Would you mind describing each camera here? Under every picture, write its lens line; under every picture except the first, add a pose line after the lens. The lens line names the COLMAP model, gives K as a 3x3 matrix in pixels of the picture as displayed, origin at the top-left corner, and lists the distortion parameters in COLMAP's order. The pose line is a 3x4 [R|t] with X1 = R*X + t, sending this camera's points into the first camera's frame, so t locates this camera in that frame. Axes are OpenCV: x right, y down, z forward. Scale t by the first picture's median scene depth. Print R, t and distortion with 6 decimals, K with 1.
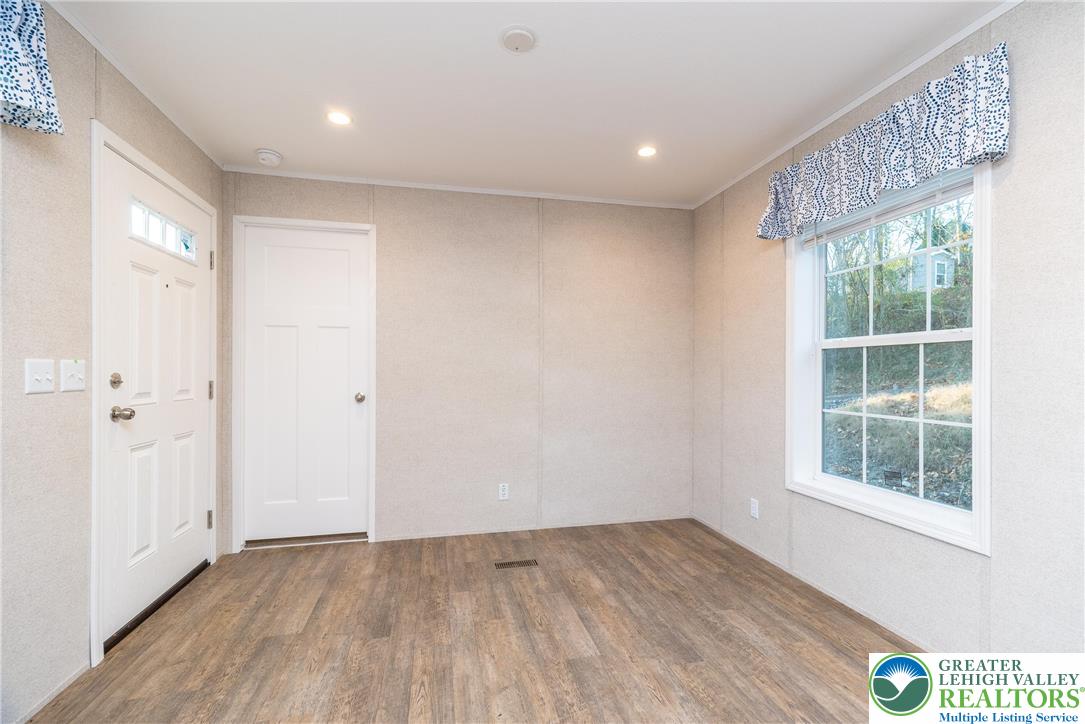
lens RADIAL K [[479.5, 0, 543.4], [0, 479.5, 358.4], [0, 0, 1]] dist [0.010467, -0.000732]
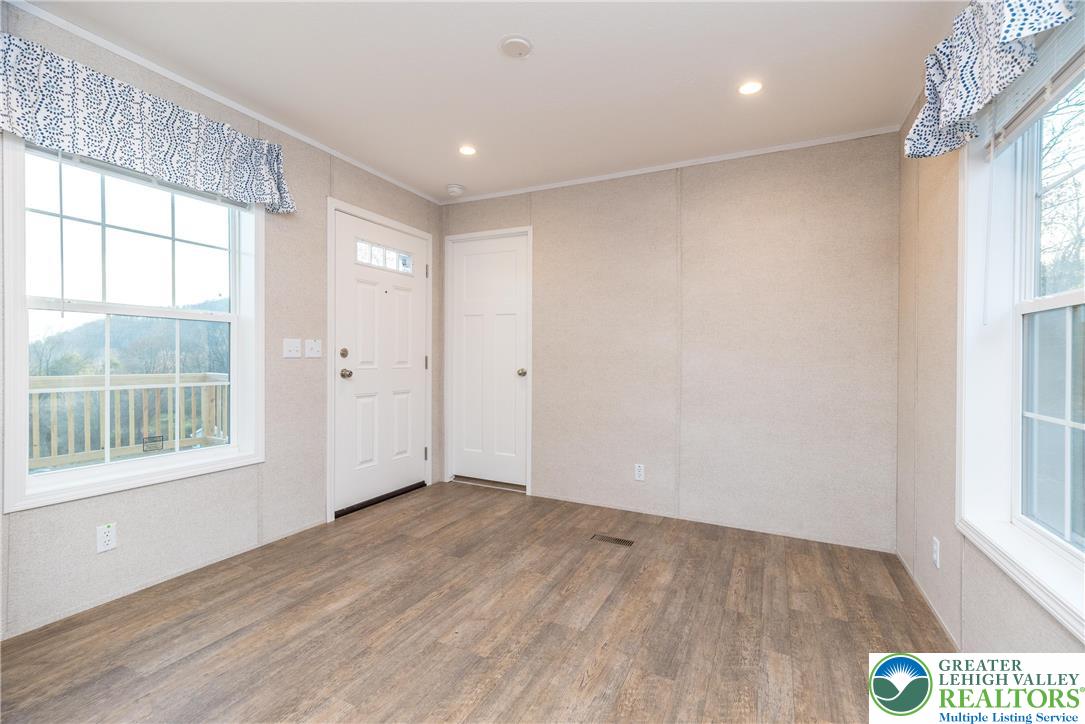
lens RADIAL K [[481.1, 0, 542.2], [0, 481.1, 345.2], [0, 0, 1]] dist [0.013737, -0.000092]
pose [[0.773230, -0.003684, -0.634115, 0.473103], [0.004484, 0.999990, -0.000341, 0.016477], [0.634110, -0.002579, 0.773238, 0.119101]]
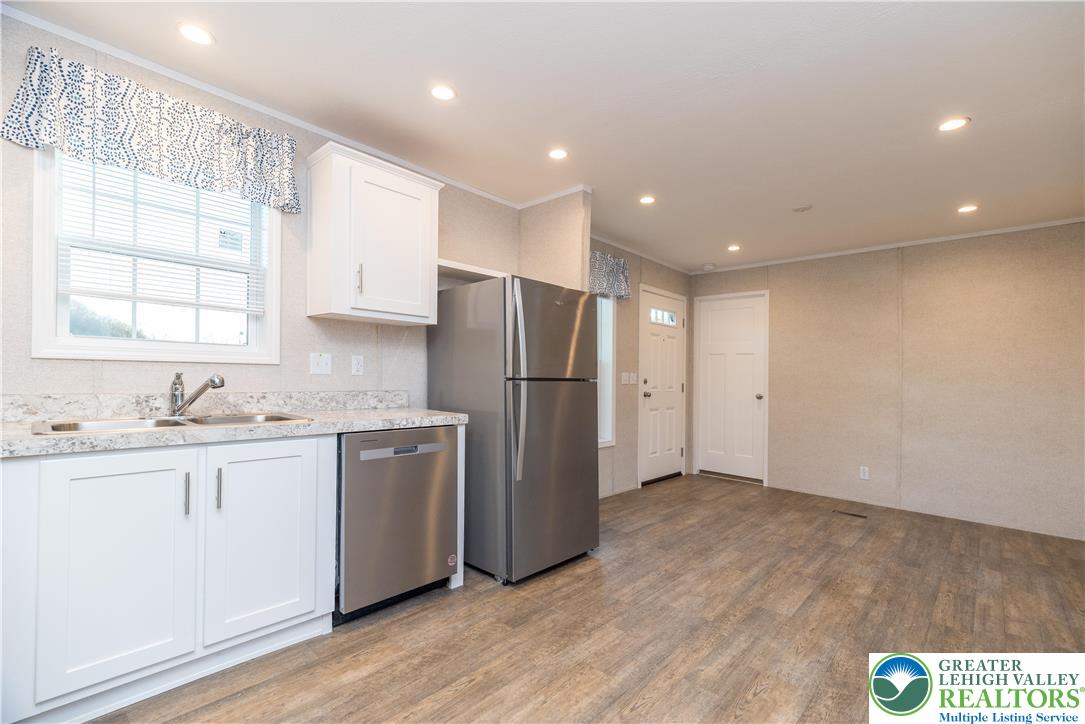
lens RADIAL K [[479.5, 0, 543.4], [0, 479.5, 358.4], [0, 0, 1]] dist [0.010467, -0.000732]
pose [[0.557447, -0.016480, -0.830049, 0.647168], [-0.005032, 0.999718, -0.023228, -0.007917], [0.830197, 0.017125, 0.557206, -0.601206]]
